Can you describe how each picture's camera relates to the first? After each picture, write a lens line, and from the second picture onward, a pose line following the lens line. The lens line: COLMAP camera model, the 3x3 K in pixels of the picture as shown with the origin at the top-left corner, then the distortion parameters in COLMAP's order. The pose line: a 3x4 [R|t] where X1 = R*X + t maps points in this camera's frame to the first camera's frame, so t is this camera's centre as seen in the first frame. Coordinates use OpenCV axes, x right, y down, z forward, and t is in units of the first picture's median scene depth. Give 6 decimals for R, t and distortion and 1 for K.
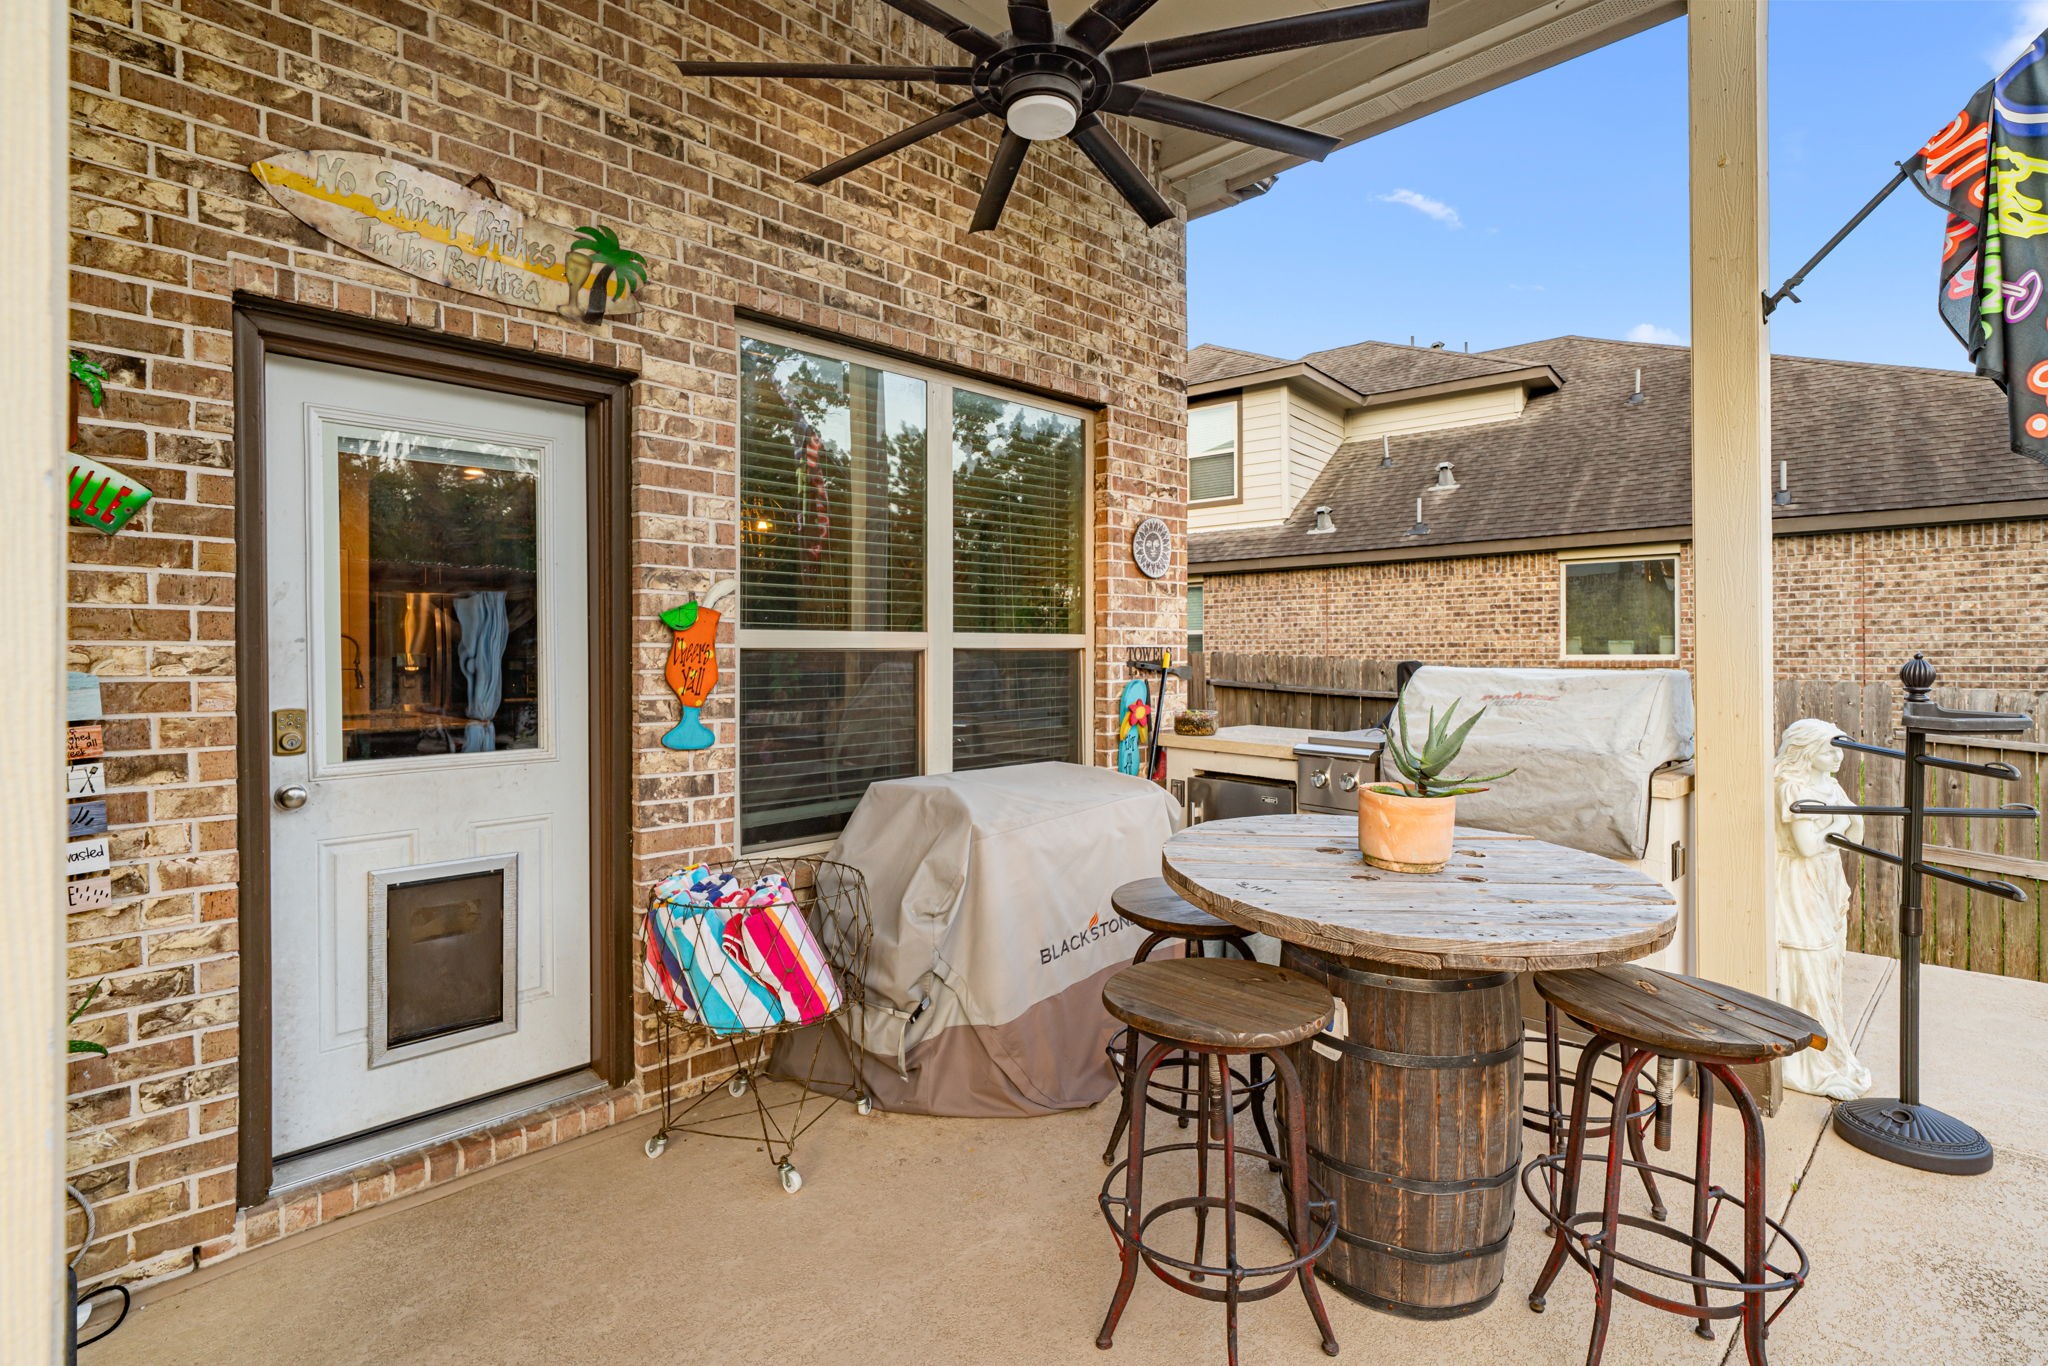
lens RADIAL K [[990.6, 0, 1024.8], [0, 990.6, 642.3], [0, 0, 1]] dist [-0.002478, 0.000422]
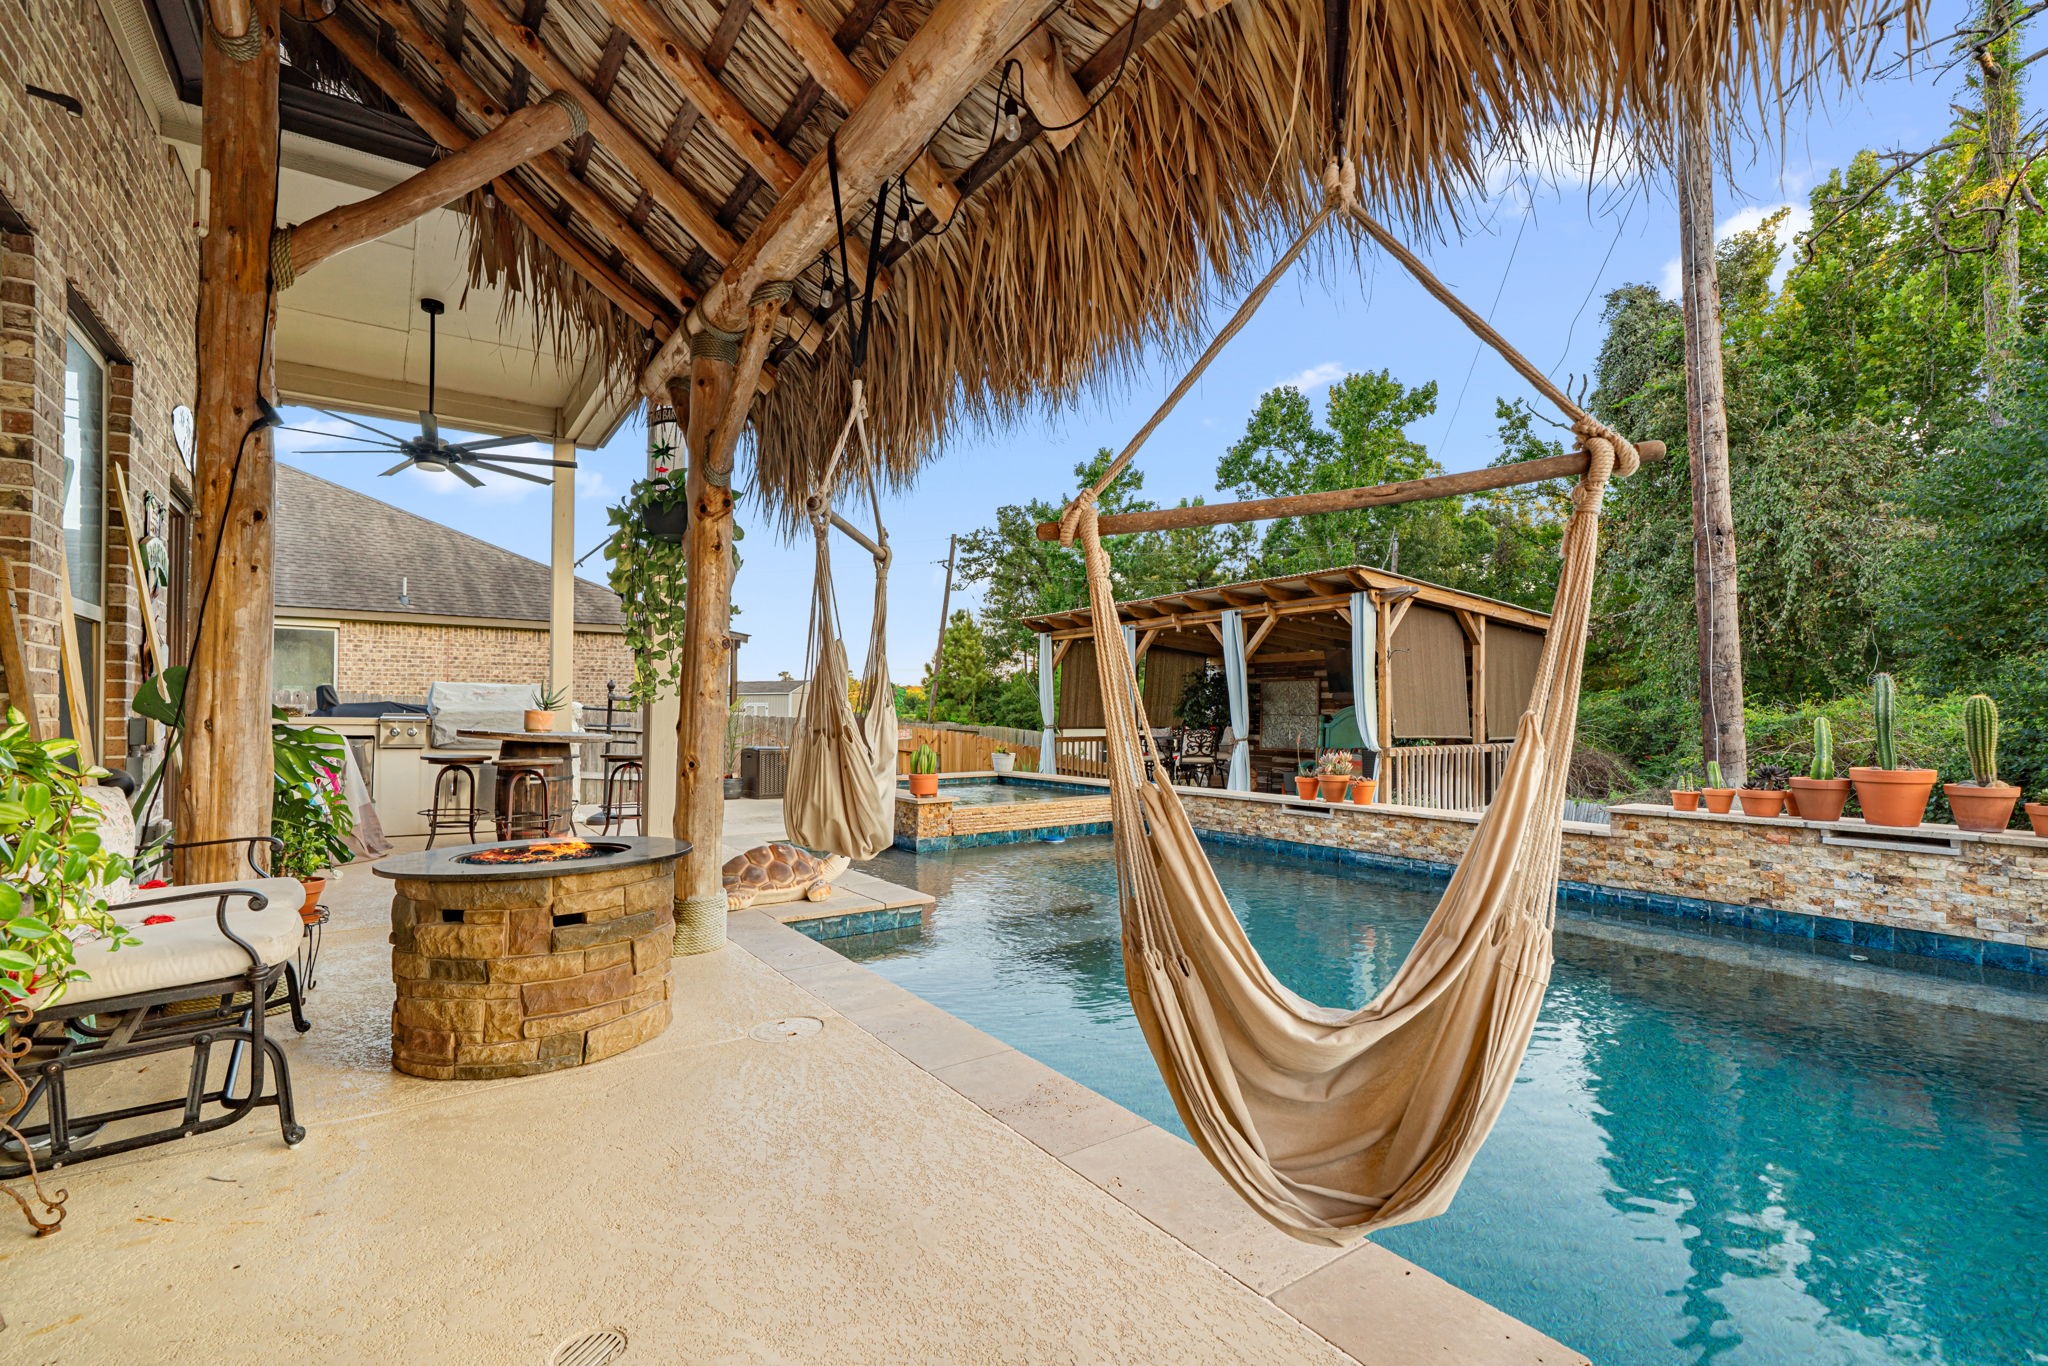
lens RADIAL K [[926.7, 0, 1007.0], [0, 926.7, 710.2], [0, 0, 1]] dist [0.000757, 0.000302]
pose [[0.193120, 0.009453, 0.981130, -1.212437], [-0.011405, 0.999908, -0.007389, 0.077206], [-0.981109, -0.009763, 0.193210, -0.598948]]
